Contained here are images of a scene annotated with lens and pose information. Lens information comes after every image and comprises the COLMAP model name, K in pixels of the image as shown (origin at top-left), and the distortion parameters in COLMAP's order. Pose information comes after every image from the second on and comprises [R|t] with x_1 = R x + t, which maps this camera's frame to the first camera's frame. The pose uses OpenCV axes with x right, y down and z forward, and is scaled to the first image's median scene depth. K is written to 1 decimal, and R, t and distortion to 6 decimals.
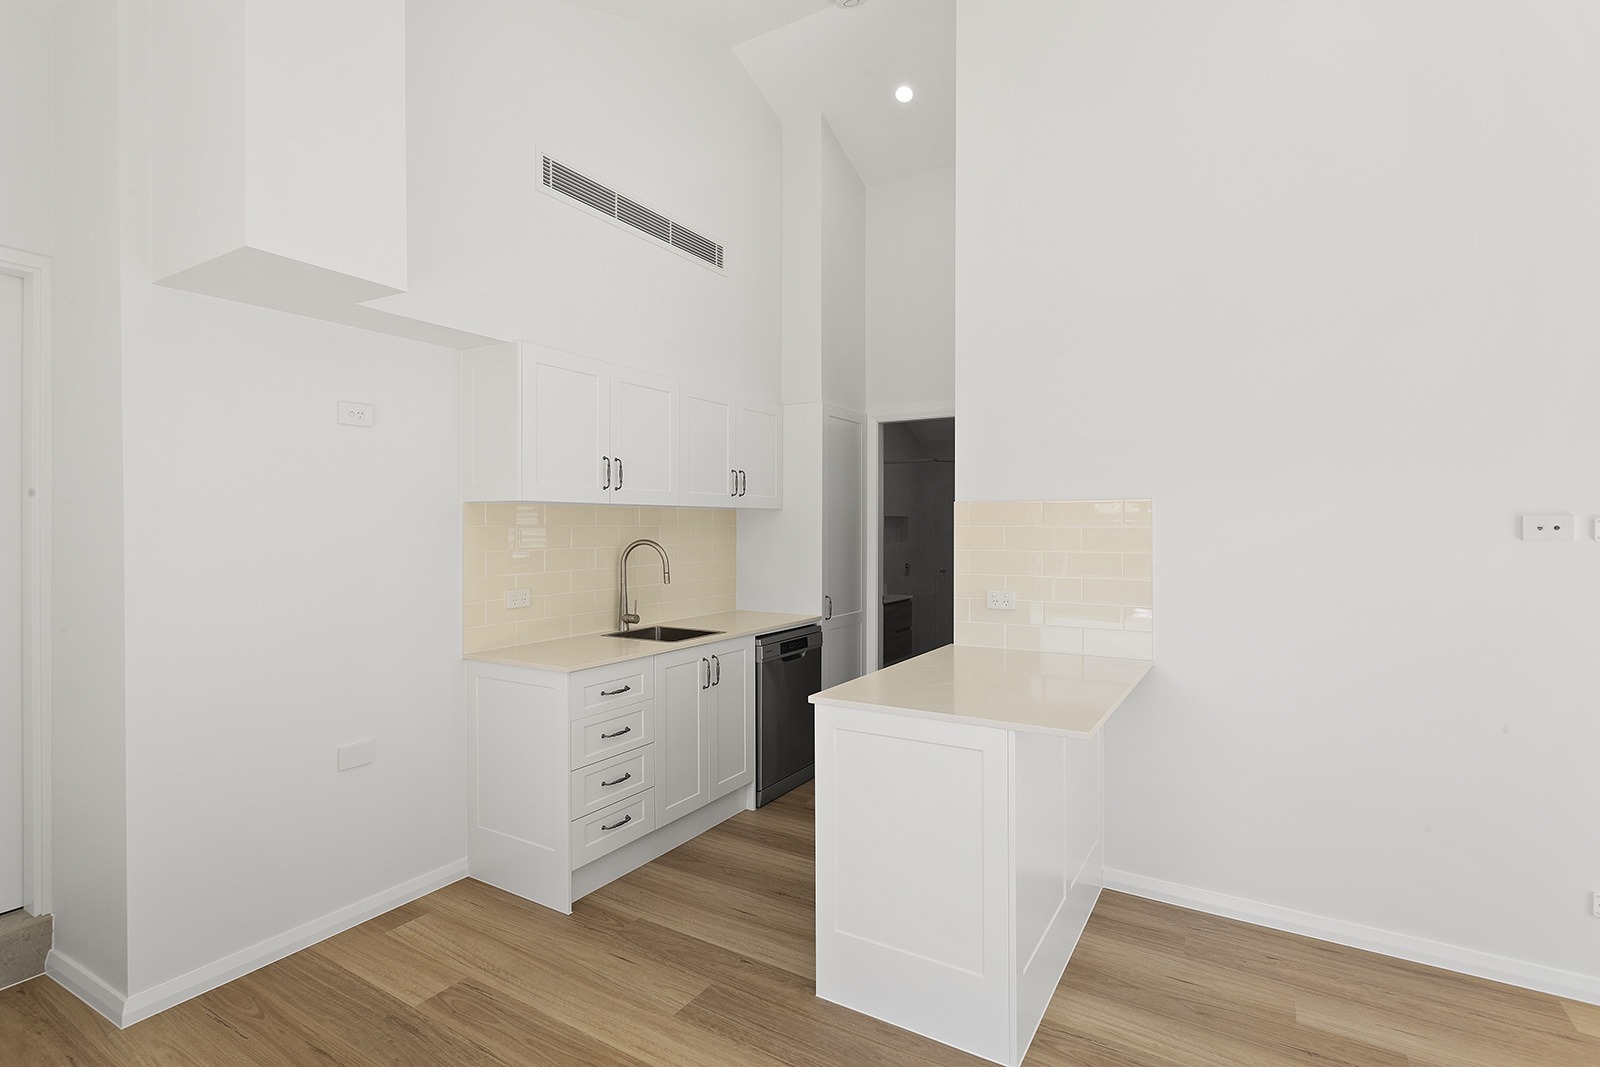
lens RADIAL K [[775.7, 0, 798.3], [0, 775.7, 525.6], [0, 0, 1]] dist [0.013326, 0.000484]
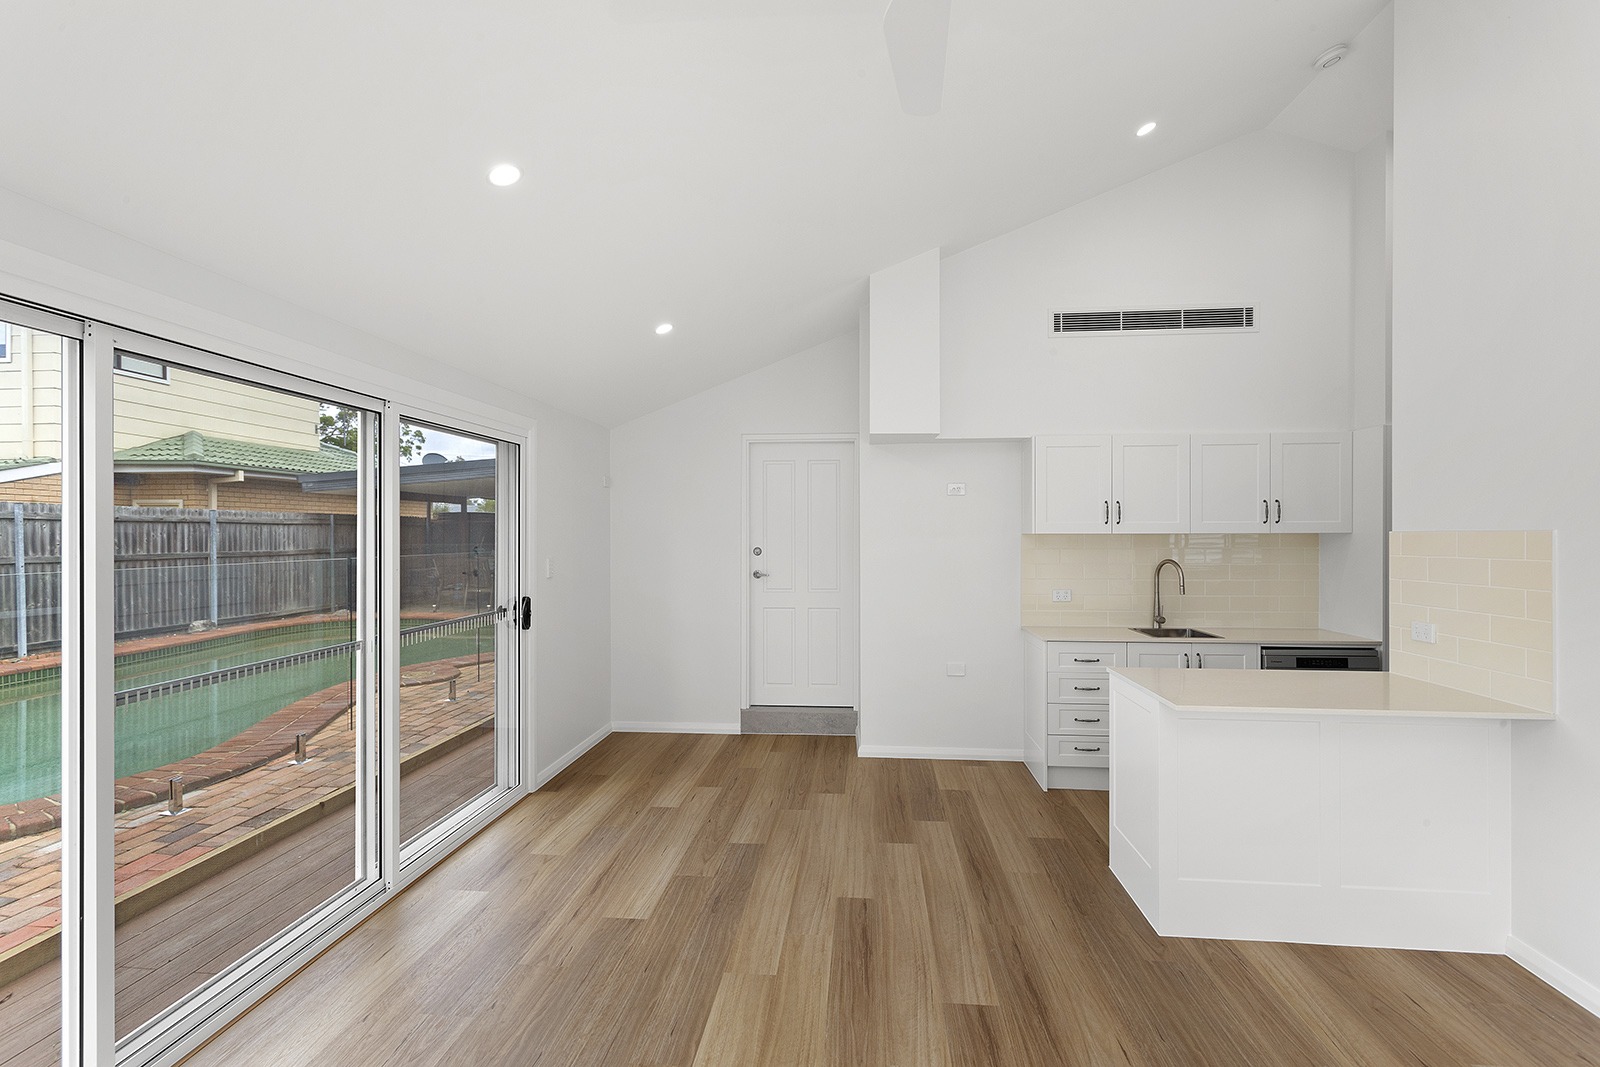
lens RADIAL K [[764.4, 0, 796.9], [0, 764.4, 529.3], [0, 0, 1]] dist [0.002052, 0.001505]
pose [[0.439661, -0.006199, -0.898142, 0.802065], [-0.000098, 0.999976, -0.006949, -0.027848], [0.898164, 0.003143, 0.439650, -0.140510]]
